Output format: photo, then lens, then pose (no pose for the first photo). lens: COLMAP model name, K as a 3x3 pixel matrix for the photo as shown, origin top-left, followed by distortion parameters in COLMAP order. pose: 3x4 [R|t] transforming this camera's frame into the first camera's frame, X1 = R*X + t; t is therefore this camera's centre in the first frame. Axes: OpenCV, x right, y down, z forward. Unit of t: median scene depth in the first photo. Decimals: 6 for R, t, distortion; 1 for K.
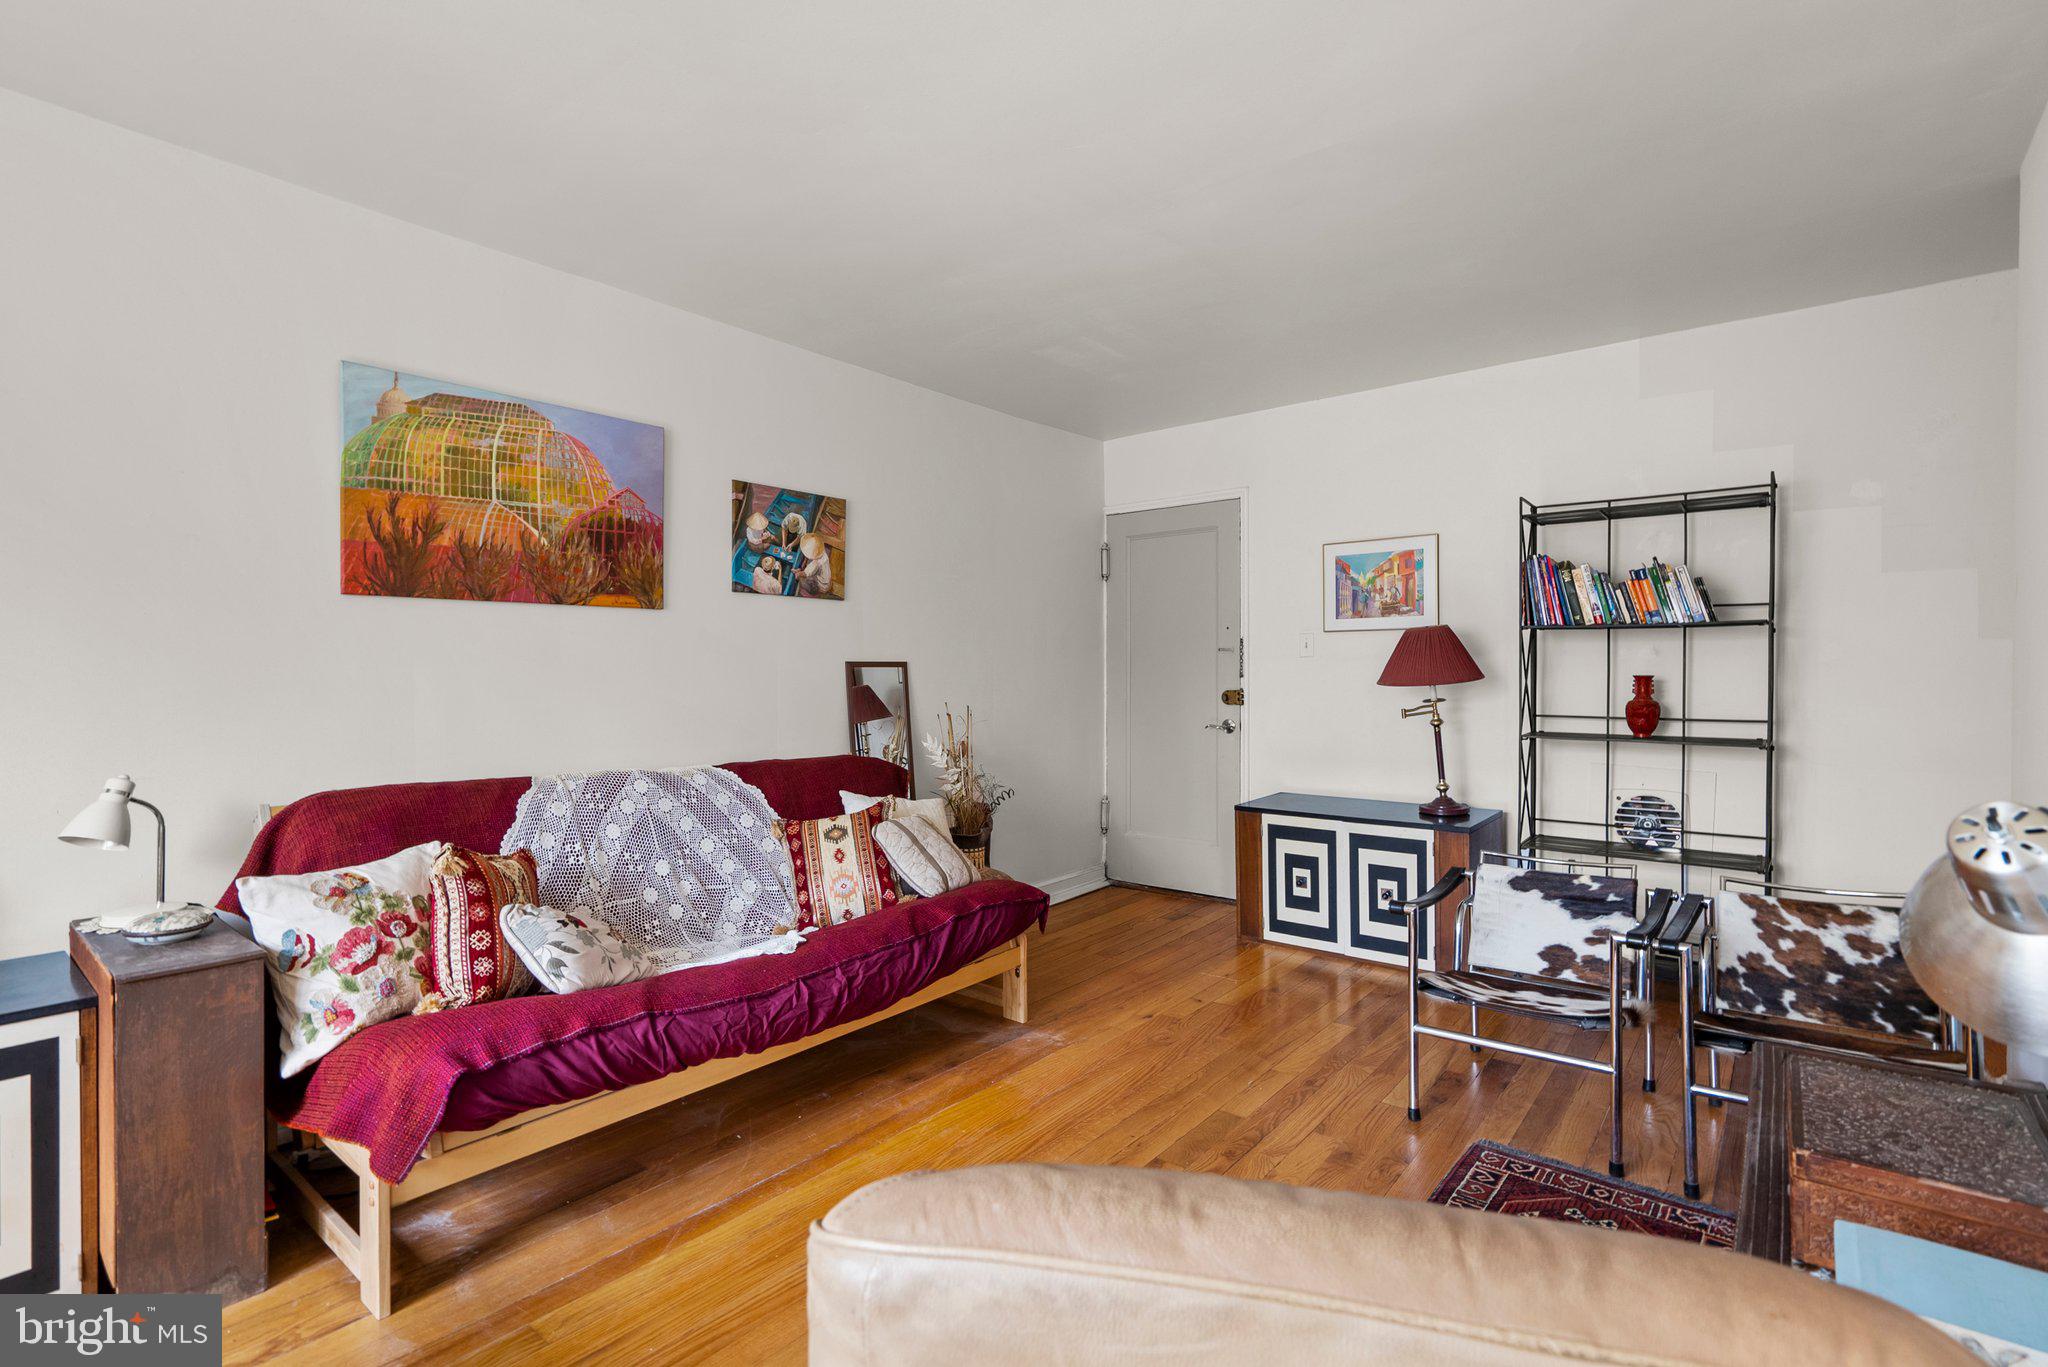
lens RADIAL K [[963.2, 0, 1032.8], [0, 963.2, 679.3], [0, 0, 1]] dist [-0.001080, 0.000035]
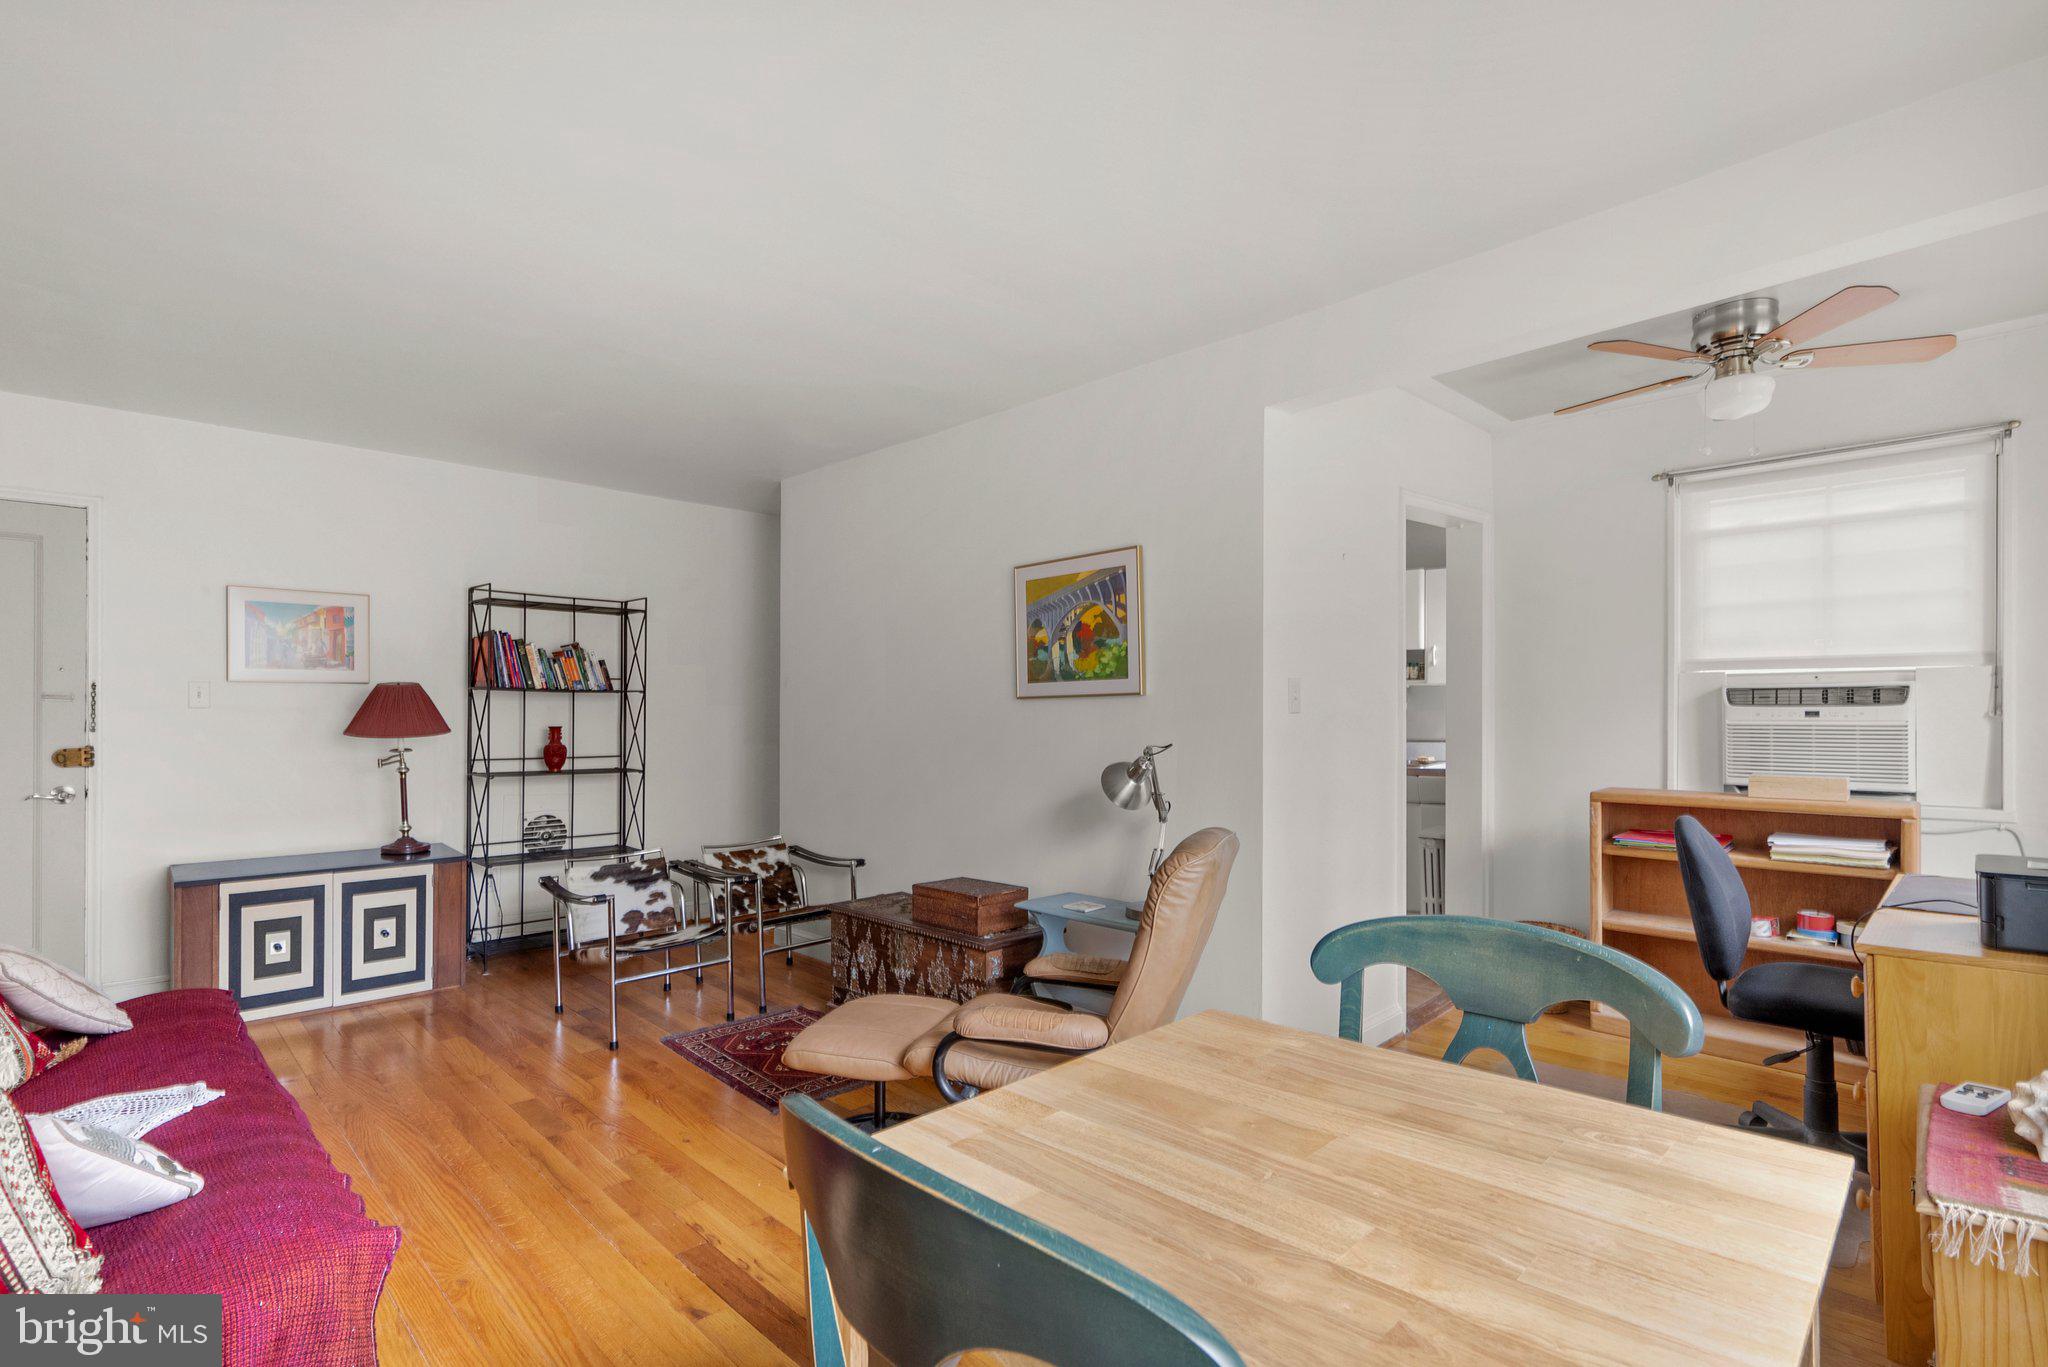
lens RADIAL K [[962.1, 0, 1027.5], [0, 962.1, 716.8], [0, 0, 1]] dist [0.000590, 0.000163]
pose [[0.105277, 0.001945, 0.994441, -0.657209], [0.007428, 0.999969, -0.002742, -0.008536], [-0.994415, 0.007675, 0.105259, 0.187274]]
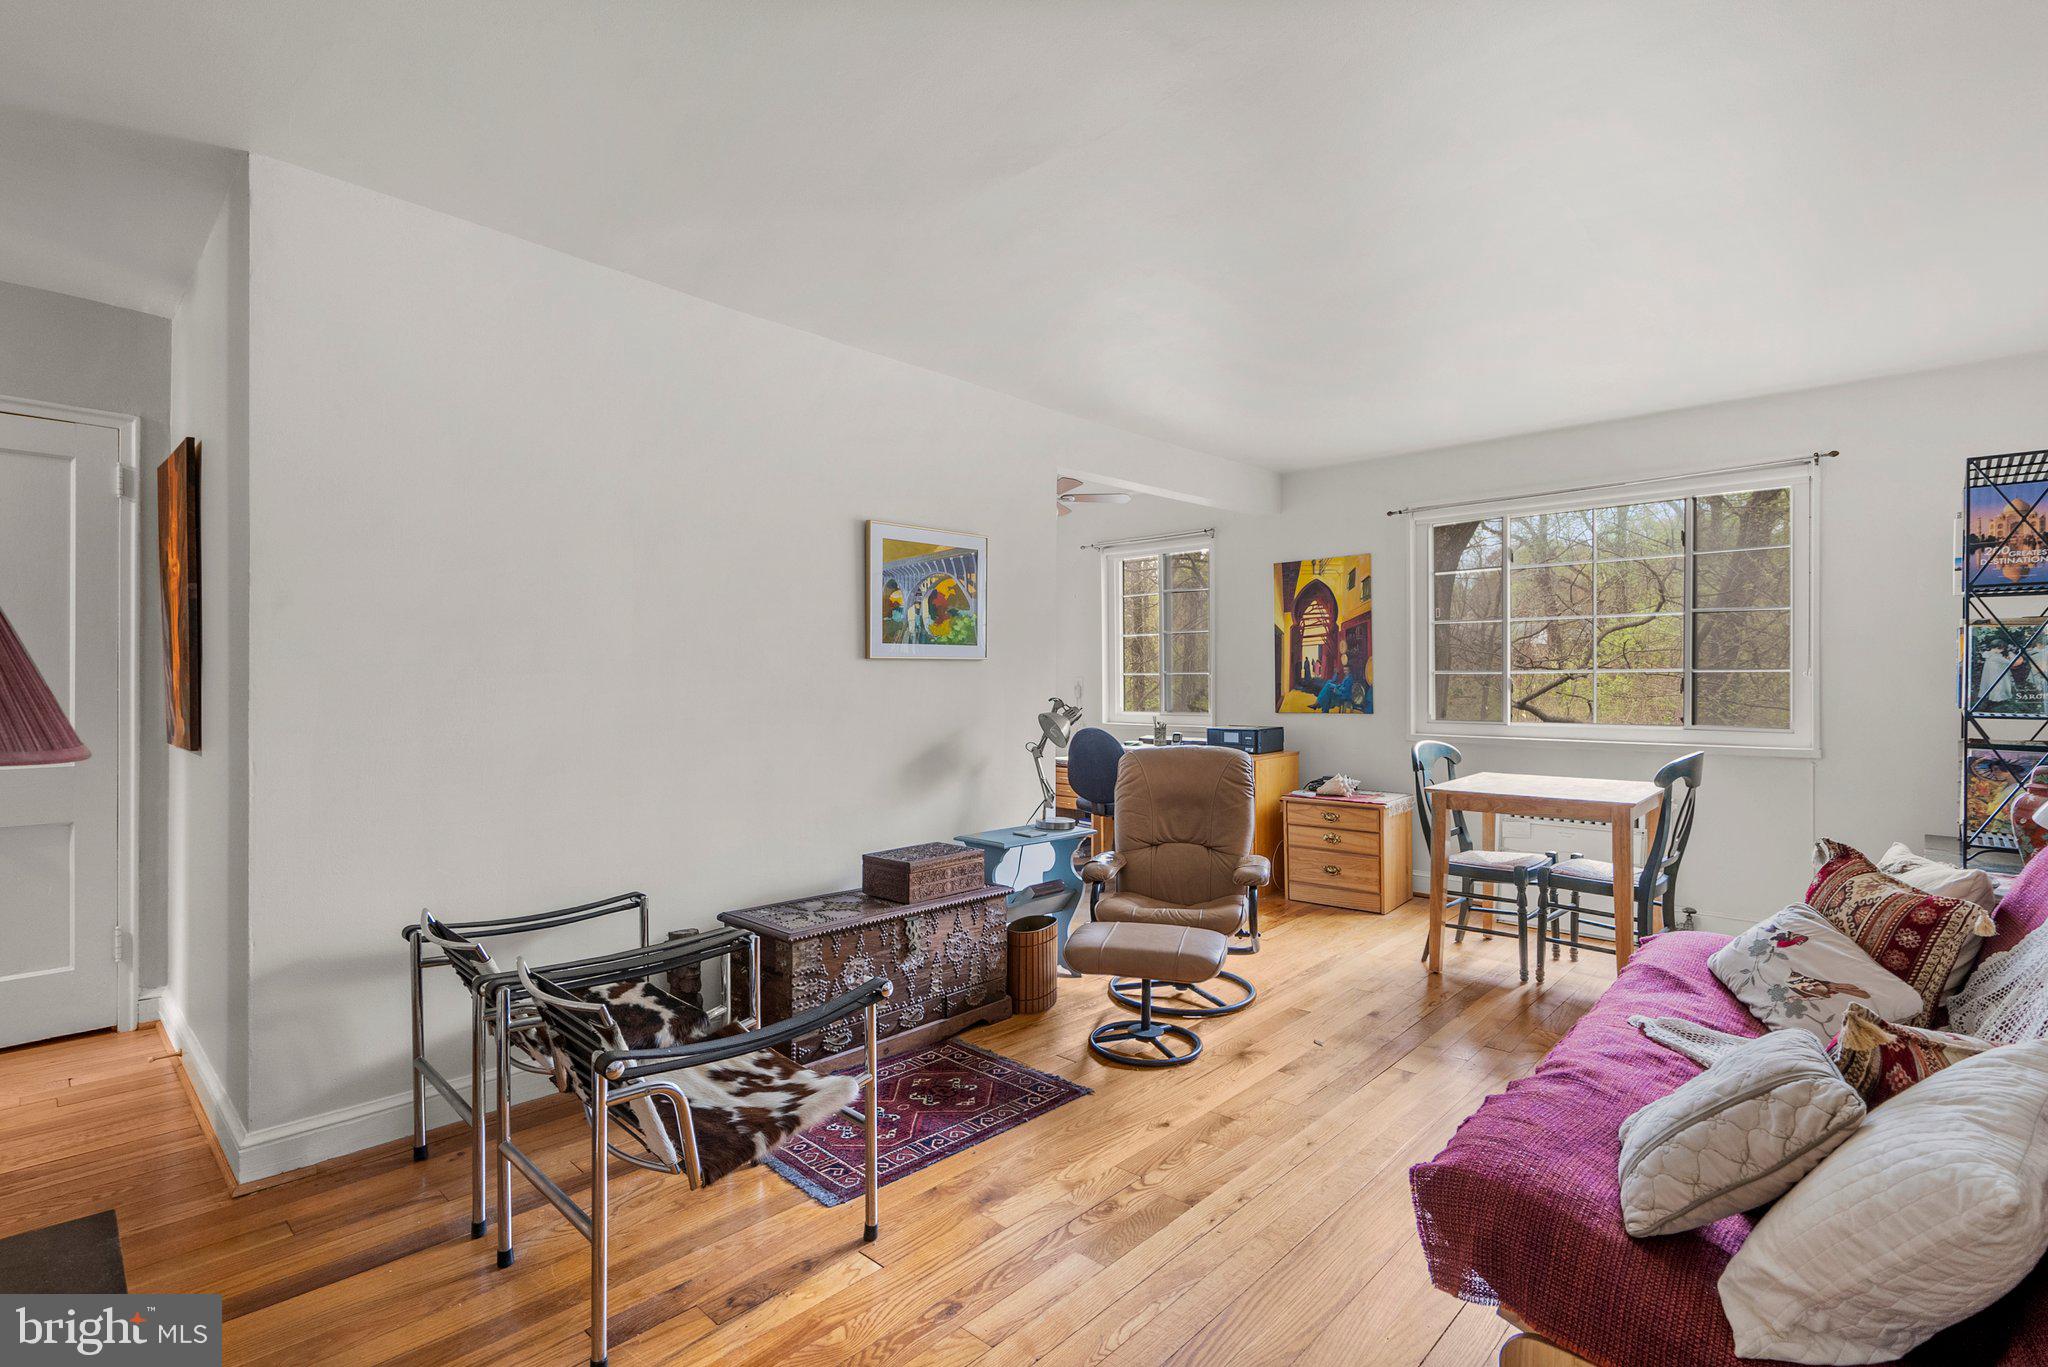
lens RADIAL K [[963.2, 0, 1032.8], [0, 963.2, 679.3], [0, 0, 1]] dist [-0.001080, 0.000035]
pose [[-0.997819, 0.001358, 0.065998, 0.145926], [0.001568, 0.999994, 0.003121, -0.012341], [-0.065993, 0.003218, -0.997815, 1.292247]]
